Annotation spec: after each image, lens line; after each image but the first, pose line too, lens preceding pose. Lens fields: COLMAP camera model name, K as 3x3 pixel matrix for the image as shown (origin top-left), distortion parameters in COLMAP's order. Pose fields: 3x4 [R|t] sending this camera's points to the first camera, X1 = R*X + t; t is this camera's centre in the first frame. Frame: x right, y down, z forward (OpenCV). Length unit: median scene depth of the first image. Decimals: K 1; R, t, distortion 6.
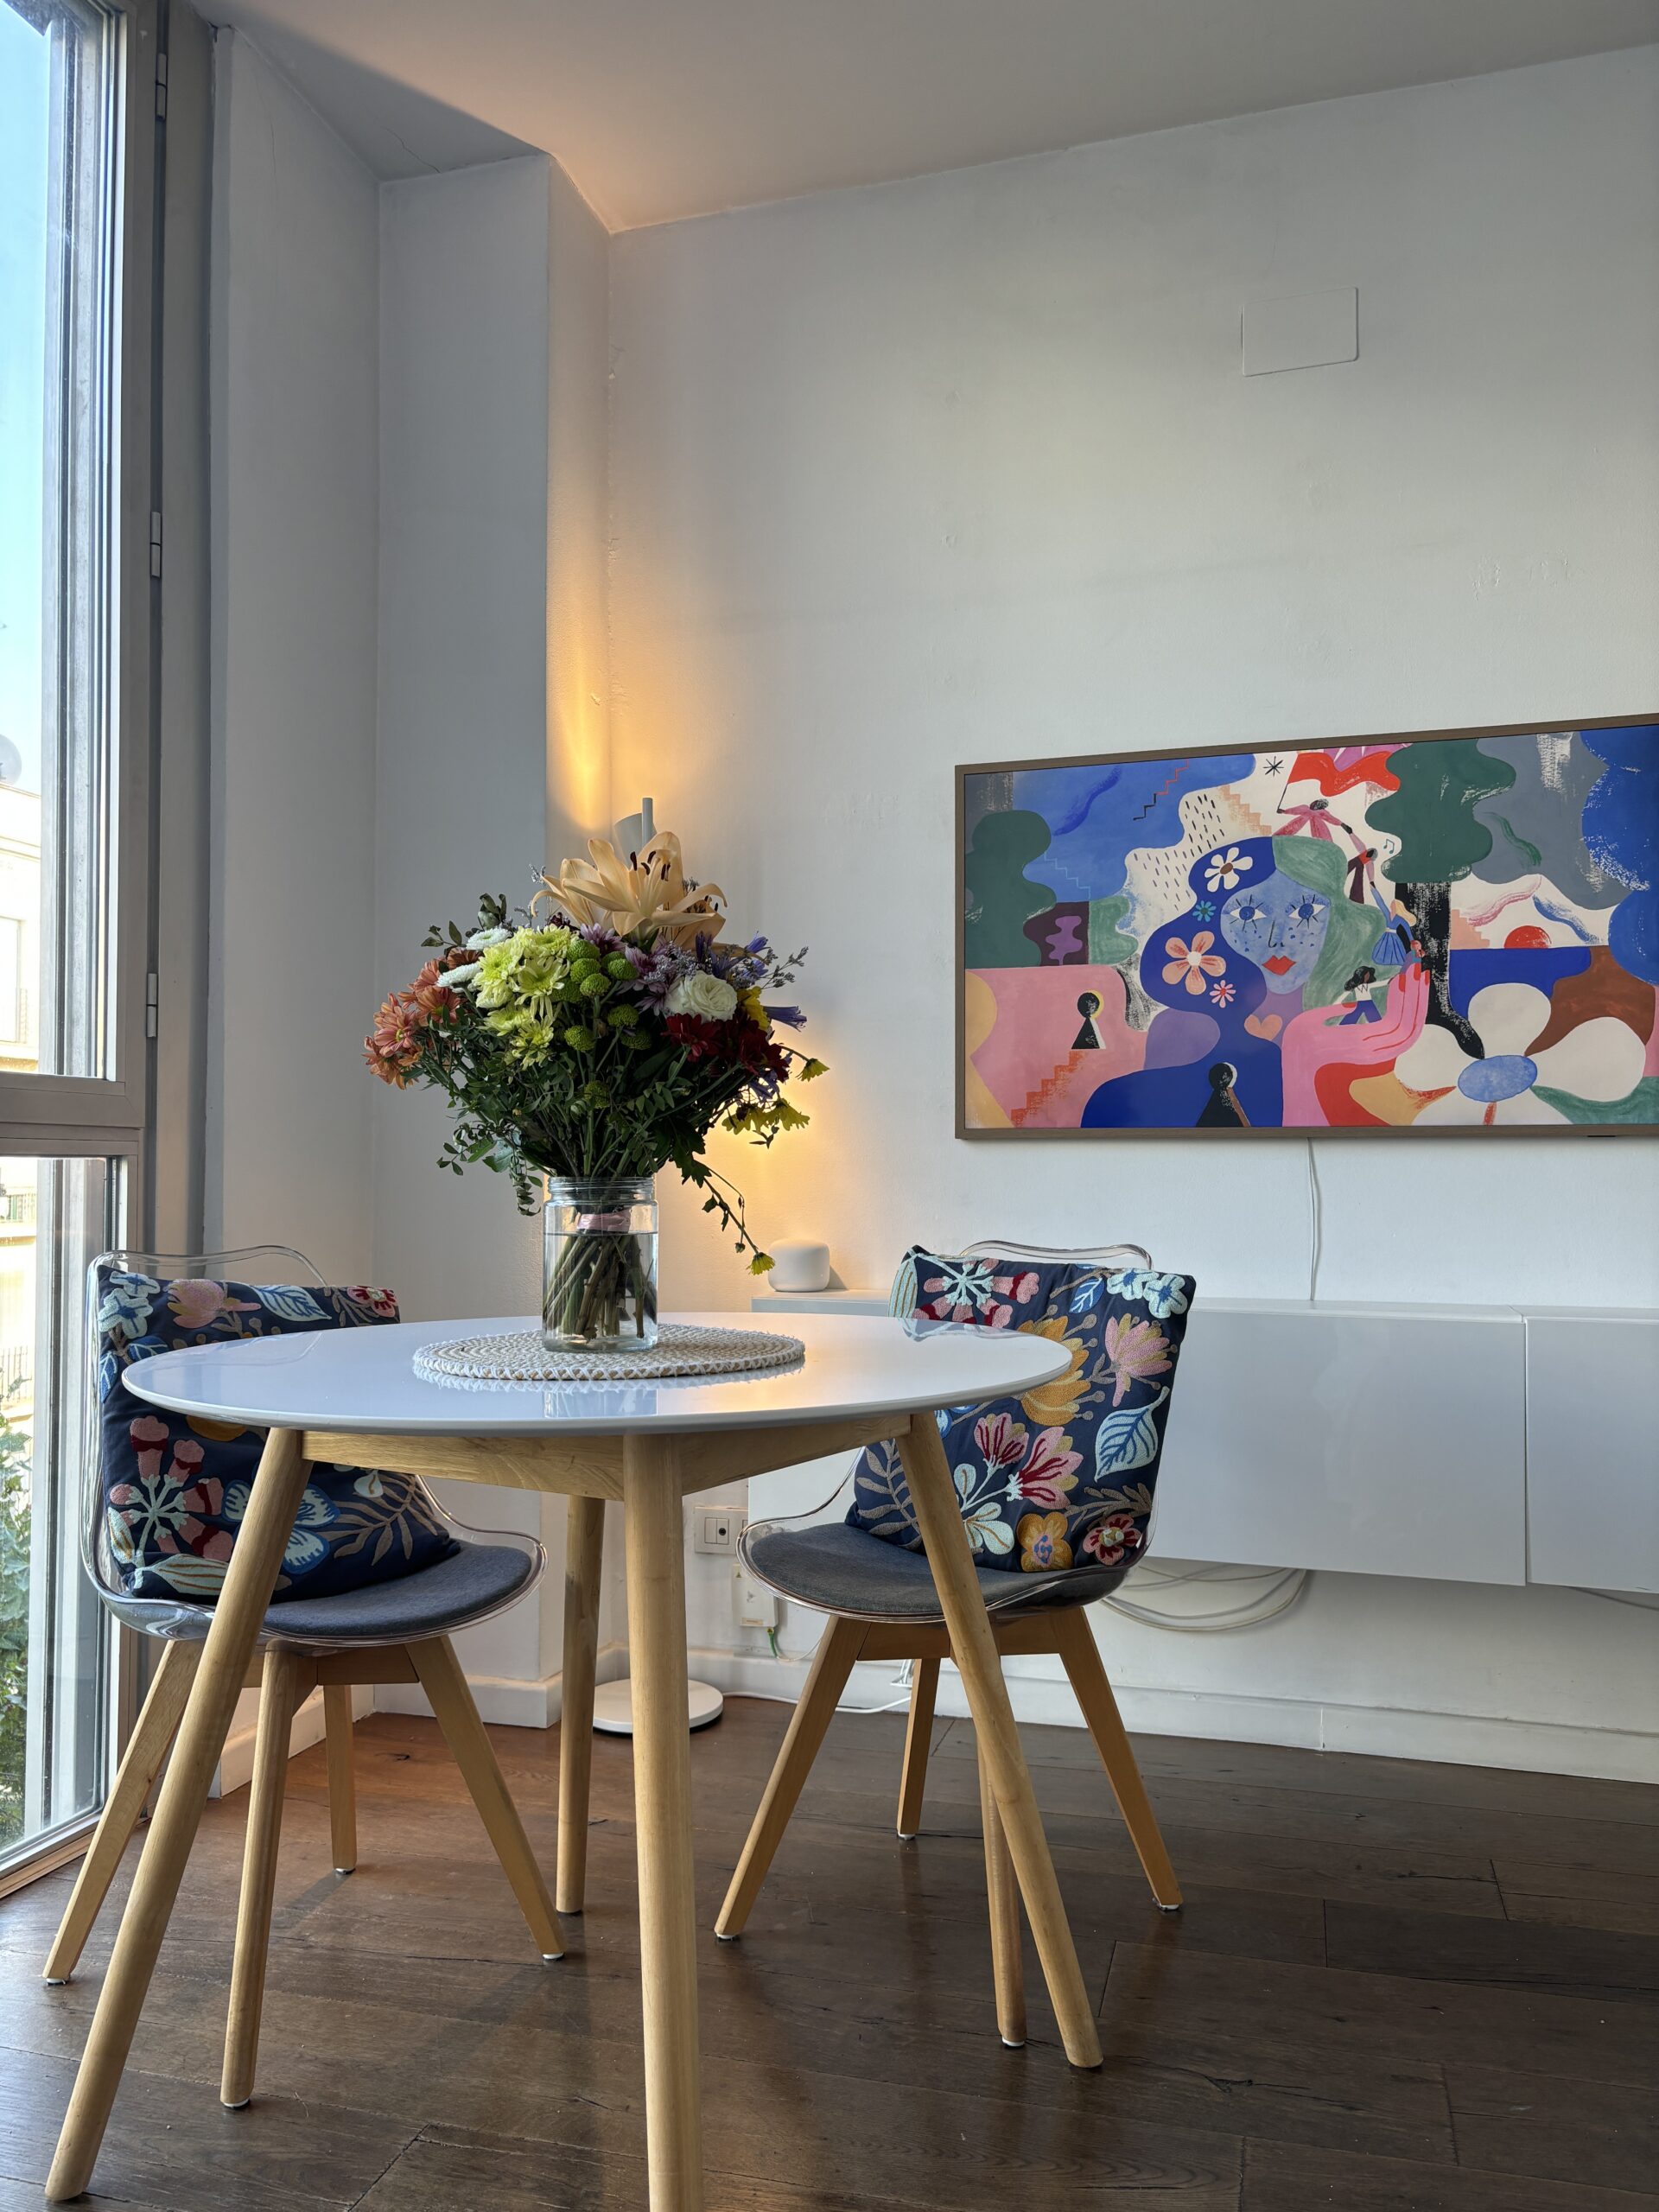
lens RADIAL K [[1701.3, 0, 828.0], [0, 1701.3, 1119.4], [0, 0, 1]] dist [0.033732, -0.012897]
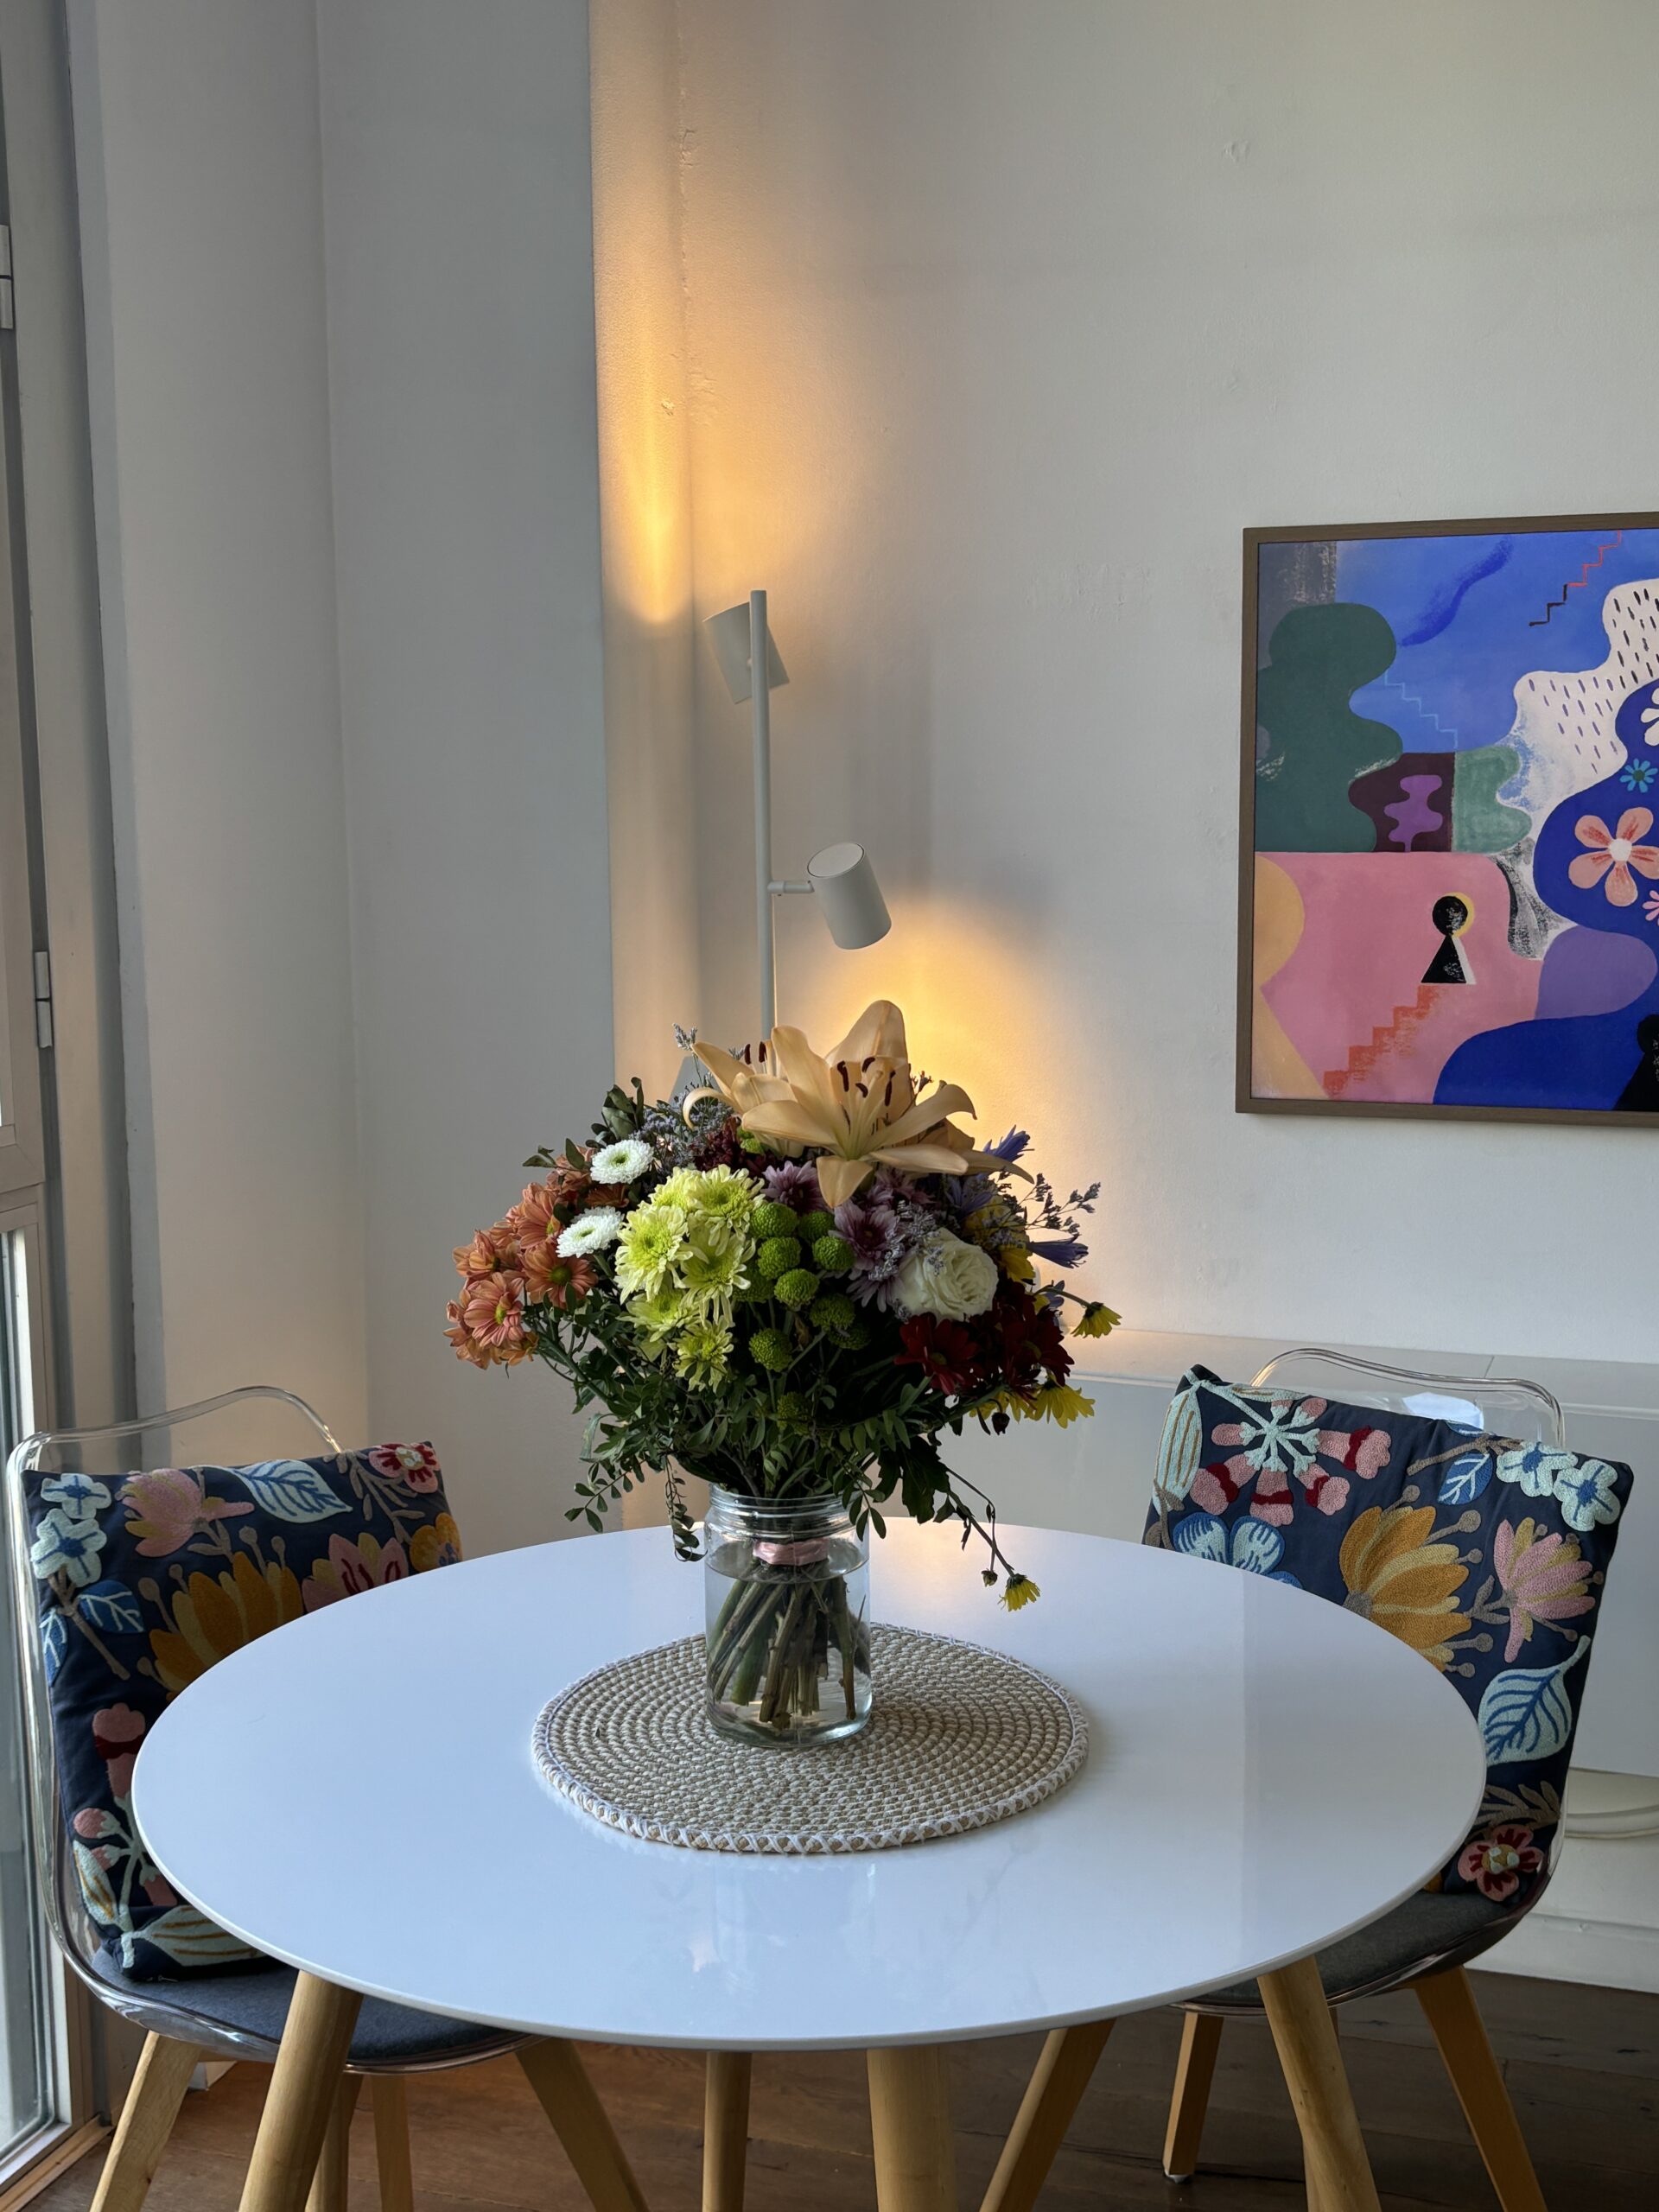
lens RADIAL K [[2665.1, 0, 827.3], [0, 2665.1, 1095.3], [0, 0, 1]] dist [0.036560, 0.000000]
pose [[0.999147, -0.007546, -0.040605, -0.051969], [0.014168, 0.986129, 0.165373, -0.211386], [0.038794, -0.165807, 0.985395, -0.020906]]
